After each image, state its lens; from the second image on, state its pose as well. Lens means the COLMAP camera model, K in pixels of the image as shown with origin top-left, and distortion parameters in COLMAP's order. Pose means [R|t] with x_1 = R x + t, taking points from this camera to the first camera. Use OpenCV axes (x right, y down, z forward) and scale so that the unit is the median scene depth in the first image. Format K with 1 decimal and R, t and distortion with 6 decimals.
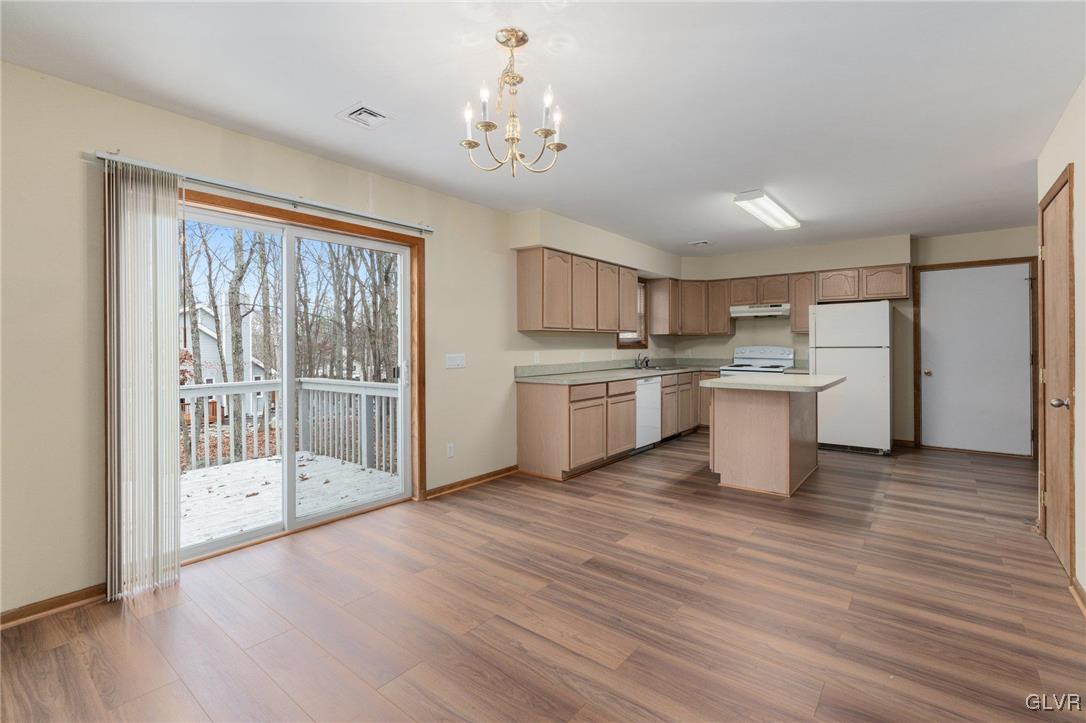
lens RADIAL K [[489.8, 0, 543.8], [0, 489.8, 345.6], [0, 0, 1]] dist [-0.005467, 0.000388]
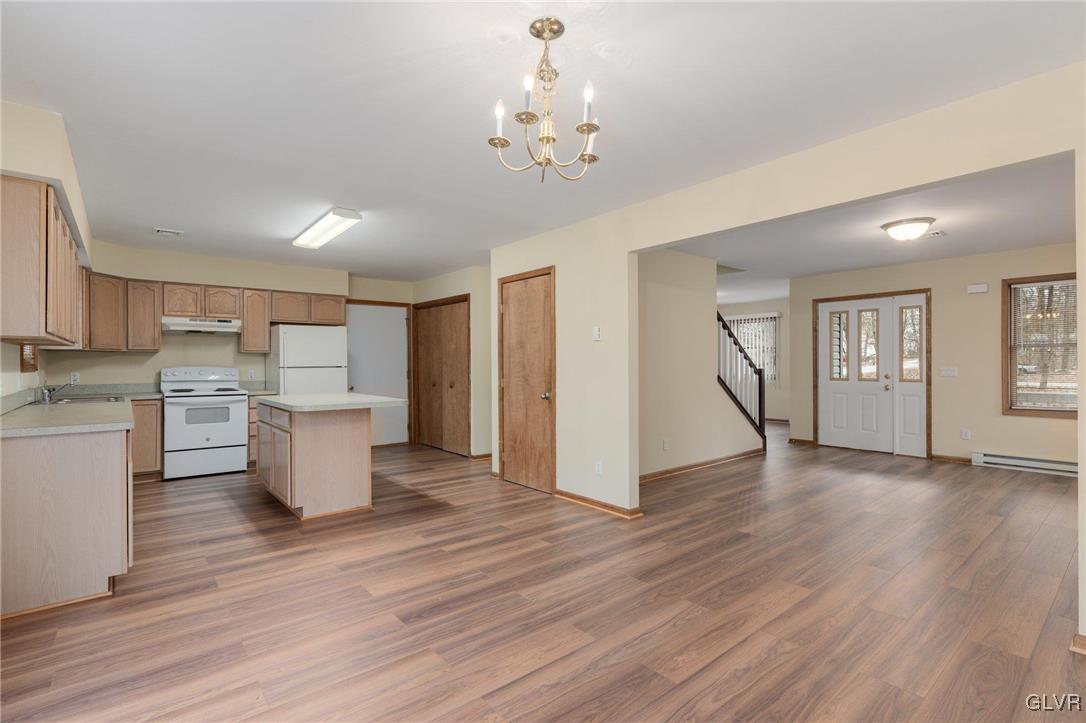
lens RADIAL K [[506.7, 0, 537.5], [0, 506.7, 364.0], [0, 0, 1]] dist [-0.007850, 0.000761]
pose [[0.209073, 0.002067, 0.977898, -0.411811], [0.004099, 0.999987, -0.002990, 0.002406], [-0.977891, 0.004634, 0.209062, 0.338860]]
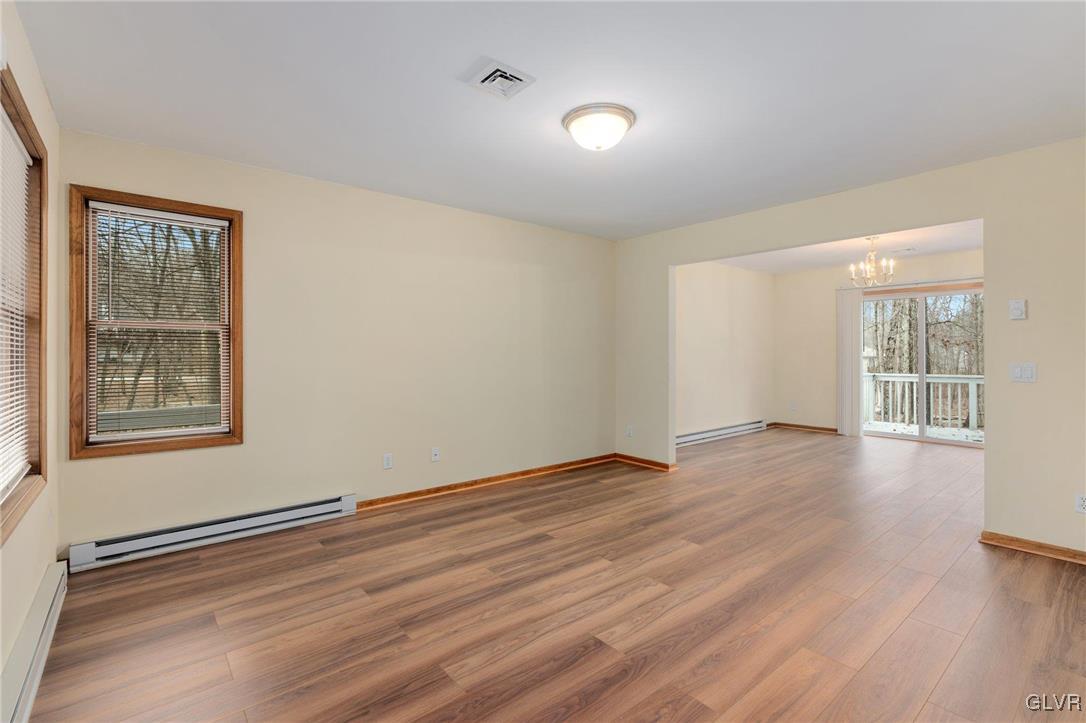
lens RADIAL K [[495.9, 0, 540.5], [0, 495.9, 344.4], [0, 0, 1]] dist [-0.010076, 0.000202]
pose [[-0.205980, -0.012096, -0.978482, 1.229726], [0.002047, 0.999916, -0.012791, -0.001937], [0.978554, -0.004638, -0.205937, -0.094703]]
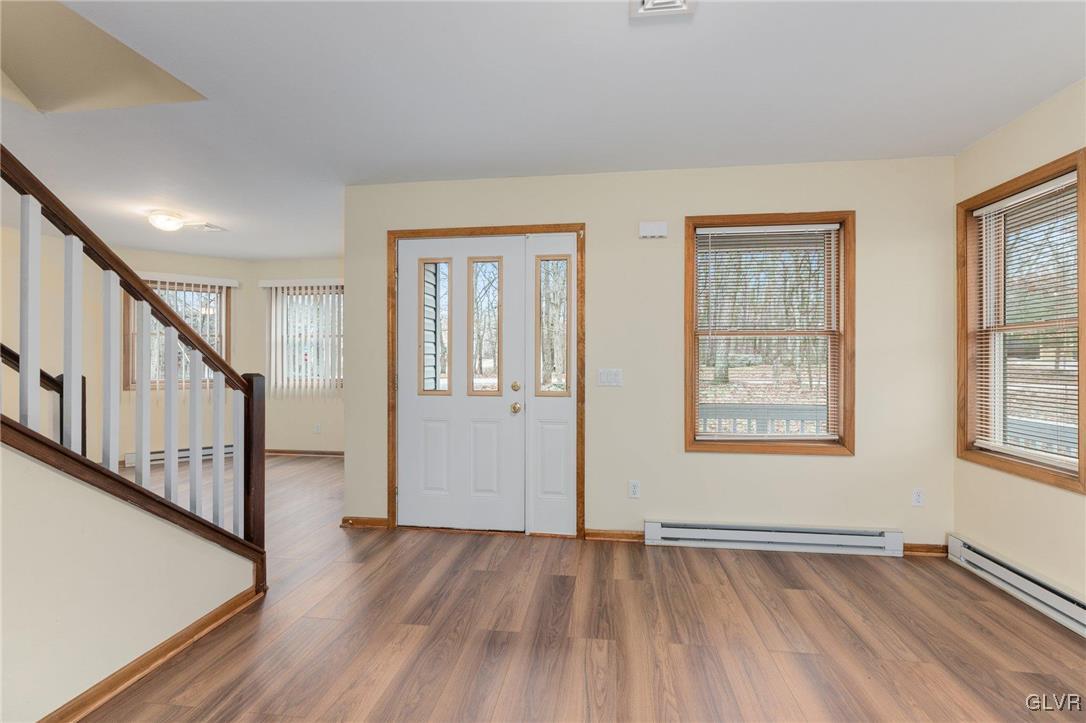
lens RADIAL K [[499.3, 0, 543.0], [0, 499.3, 361.5], [0, 0, 1]] dist [-0.004366, -0.000271]
pose [[-0.514918, 0.003882, 0.857230, 0.507490], [0.001762, 0.999992, -0.003471, 0.003059], [-0.857237, -0.000277, -0.514921, 0.026911]]
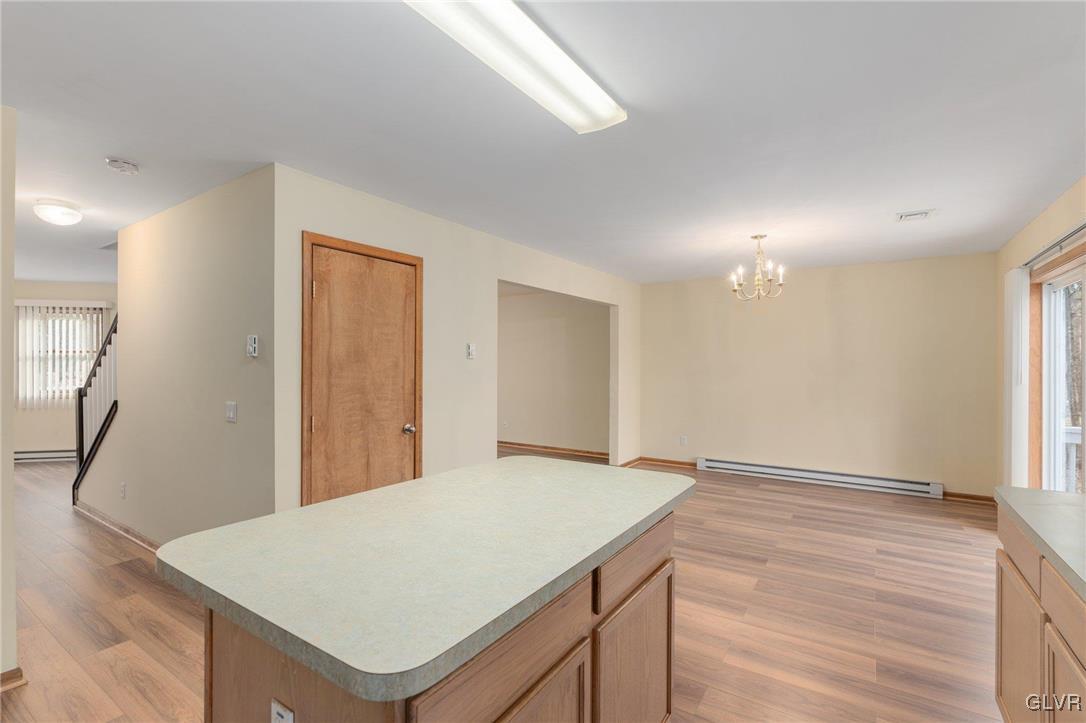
lens RADIAL K [[499.3, 0, 543.0], [0, 499.3, 361.5], [0, 0, 1]] dist [-0.004366, -0.000271]
pose [[-0.996231, 0.000352, -0.086742, 0.434721], [0.000615, 0.999995, -0.003014, -0.032725], [0.086740, -0.003056, -0.996226, 1.267540]]
